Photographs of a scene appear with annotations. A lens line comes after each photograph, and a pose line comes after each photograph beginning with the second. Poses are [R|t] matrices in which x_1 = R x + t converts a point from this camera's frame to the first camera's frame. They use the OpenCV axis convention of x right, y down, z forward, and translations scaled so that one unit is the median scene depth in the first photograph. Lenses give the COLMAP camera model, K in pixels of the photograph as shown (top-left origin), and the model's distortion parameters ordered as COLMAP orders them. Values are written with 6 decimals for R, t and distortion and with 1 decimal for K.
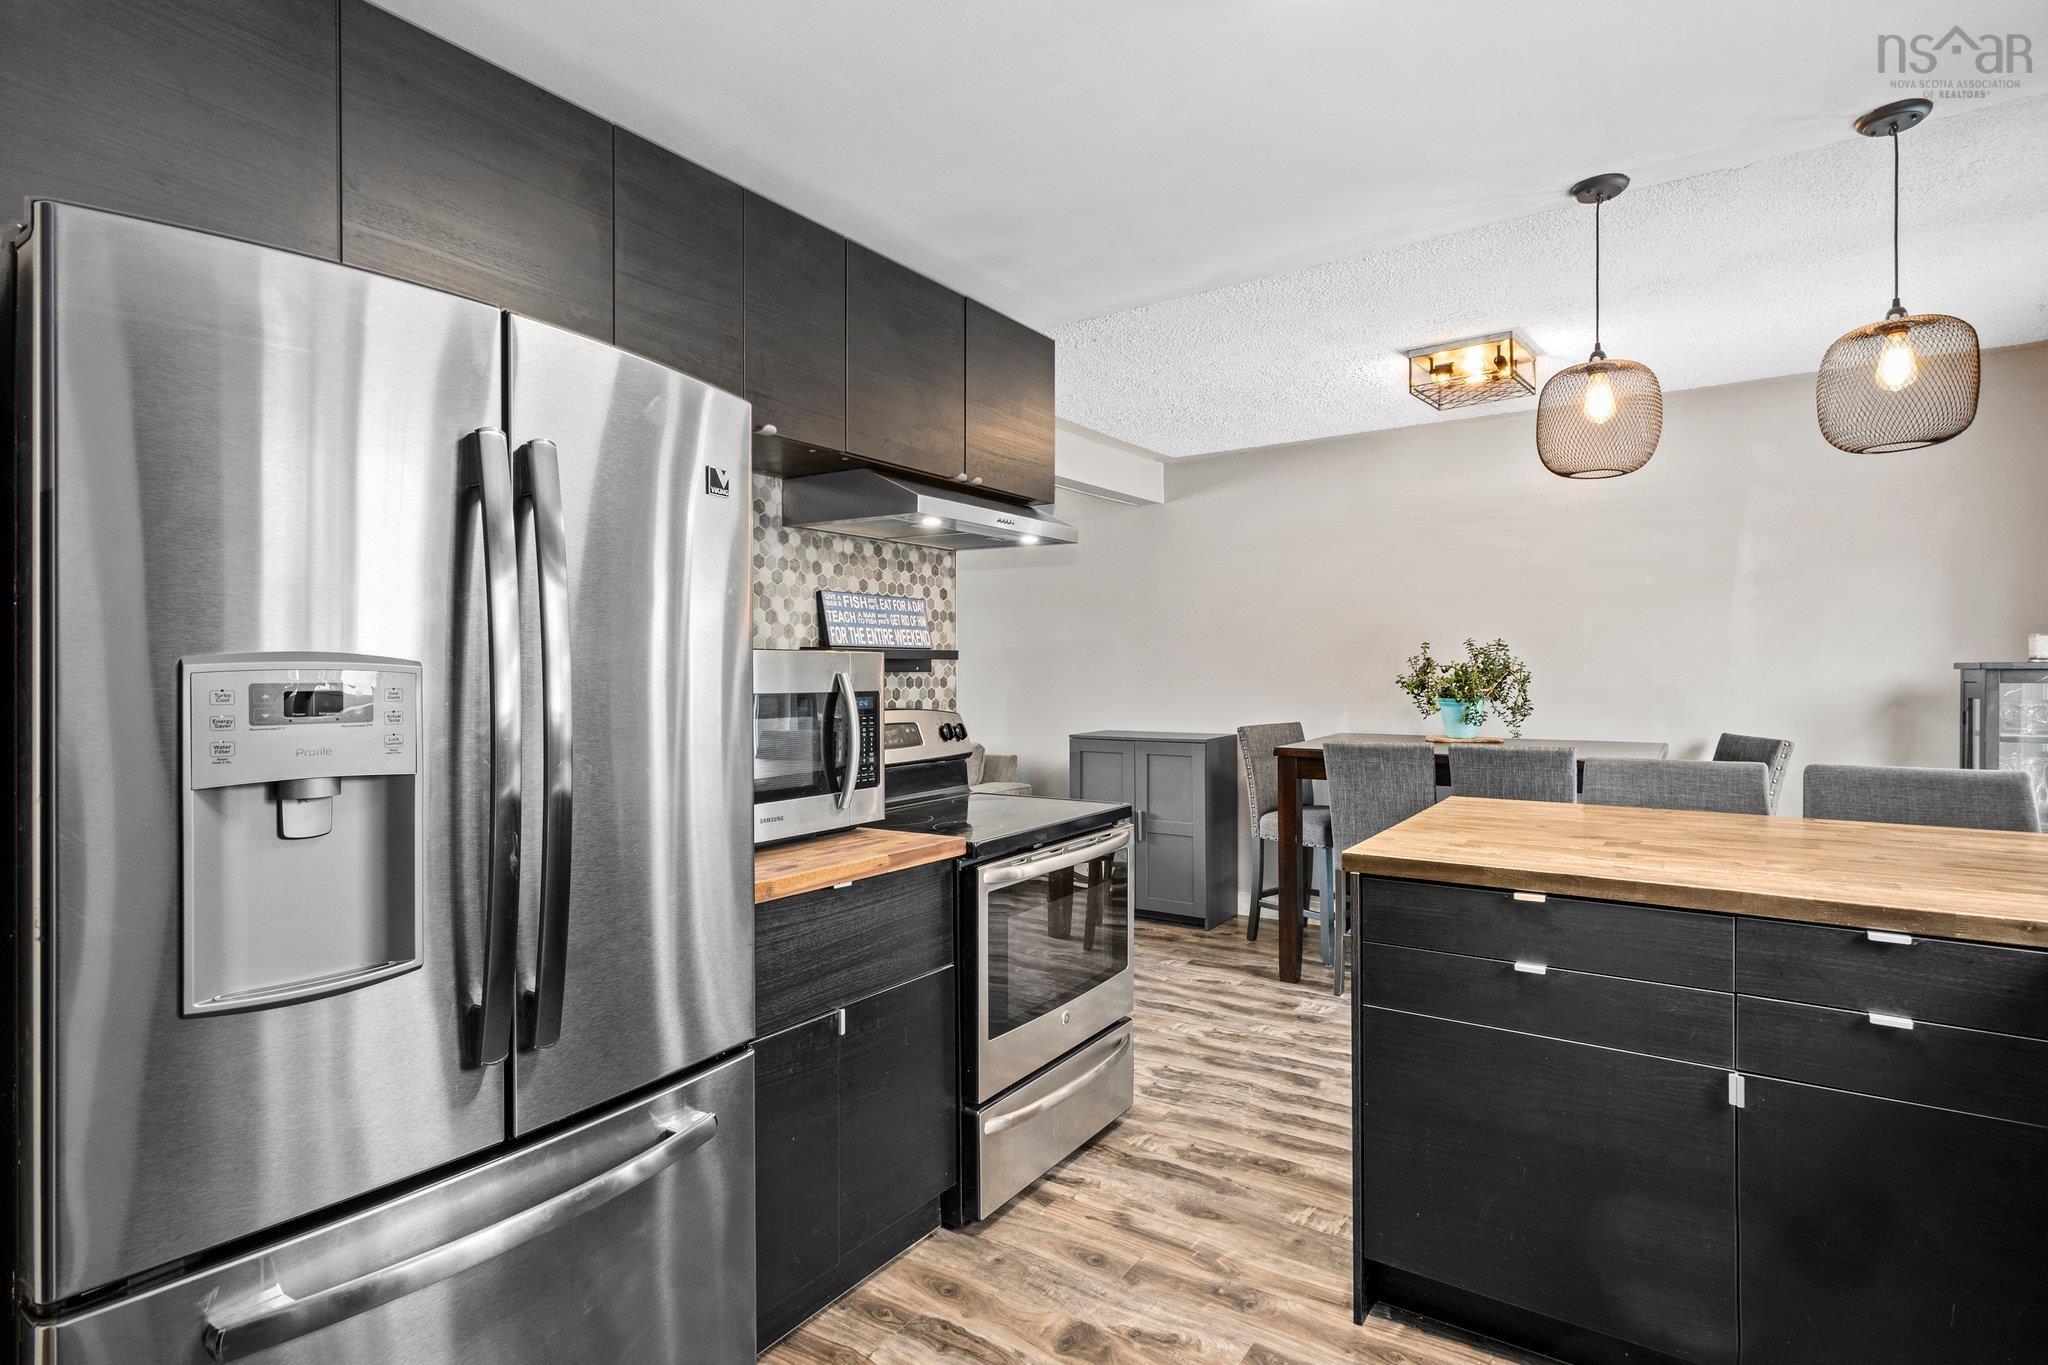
lens RADIAL K [[1021.3, 0, 1024.0], [0, 1021.3, 682.5], [0, 0, 1]] dist [0.001158, 0.001374]
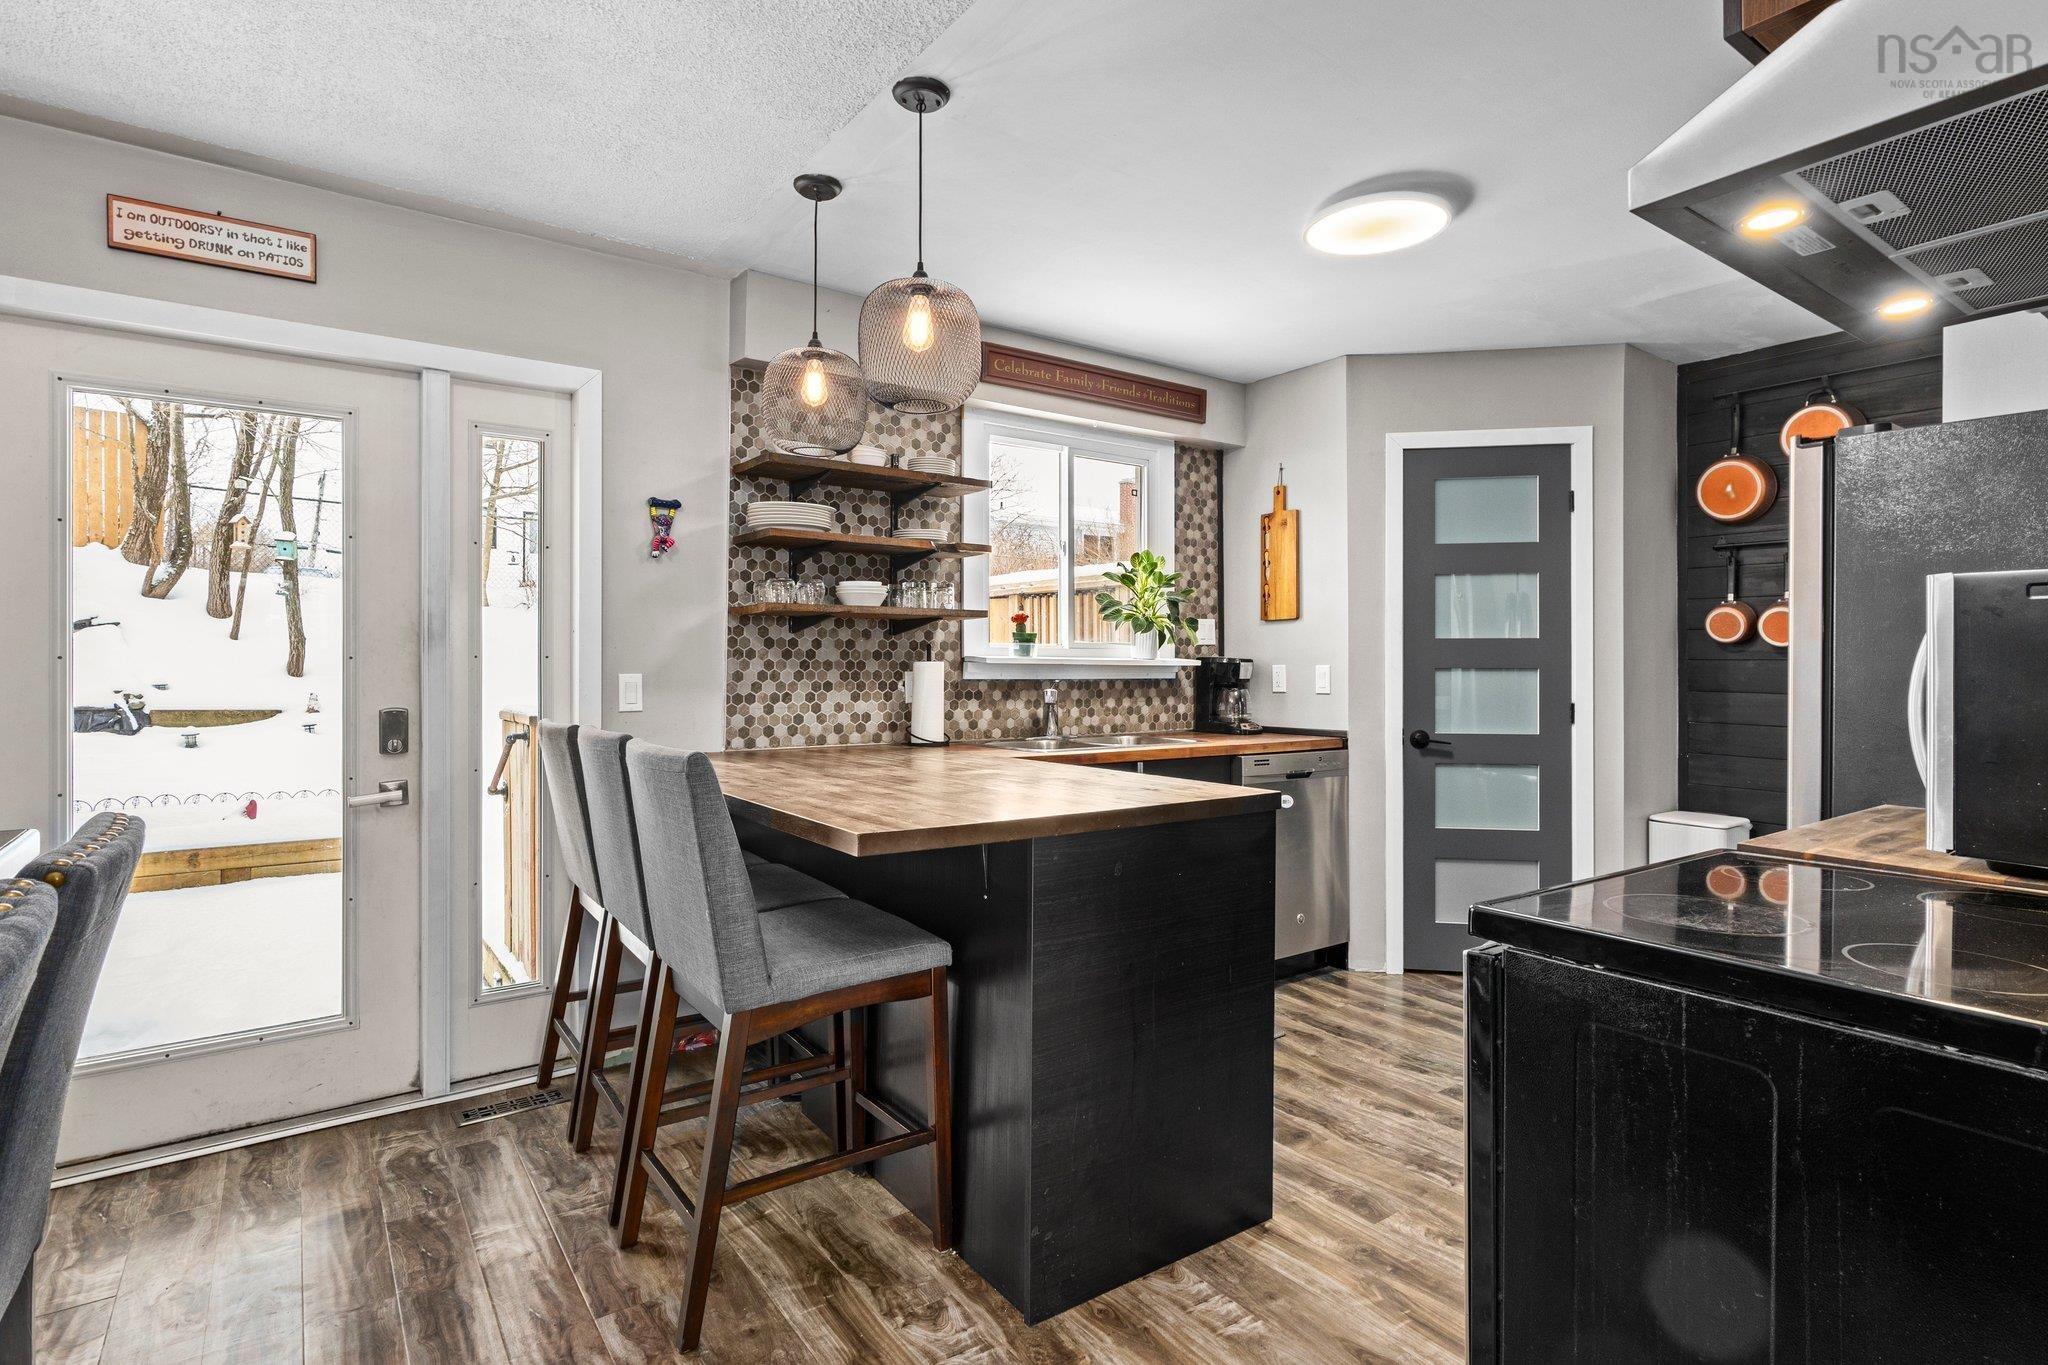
lens RADIAL K [[1068.3, 0, 1024.0], [0, 1068.3, 682.5], [0, 0, 1]] dist [0.019219, 0.000526]
pose [[-0.945697, 0.002305, 0.325043, 0.175804], [0.002896, 0.999995, 0.001333, 0.039982], [-0.325038, 0.002202, -0.945698, 1.942178]]
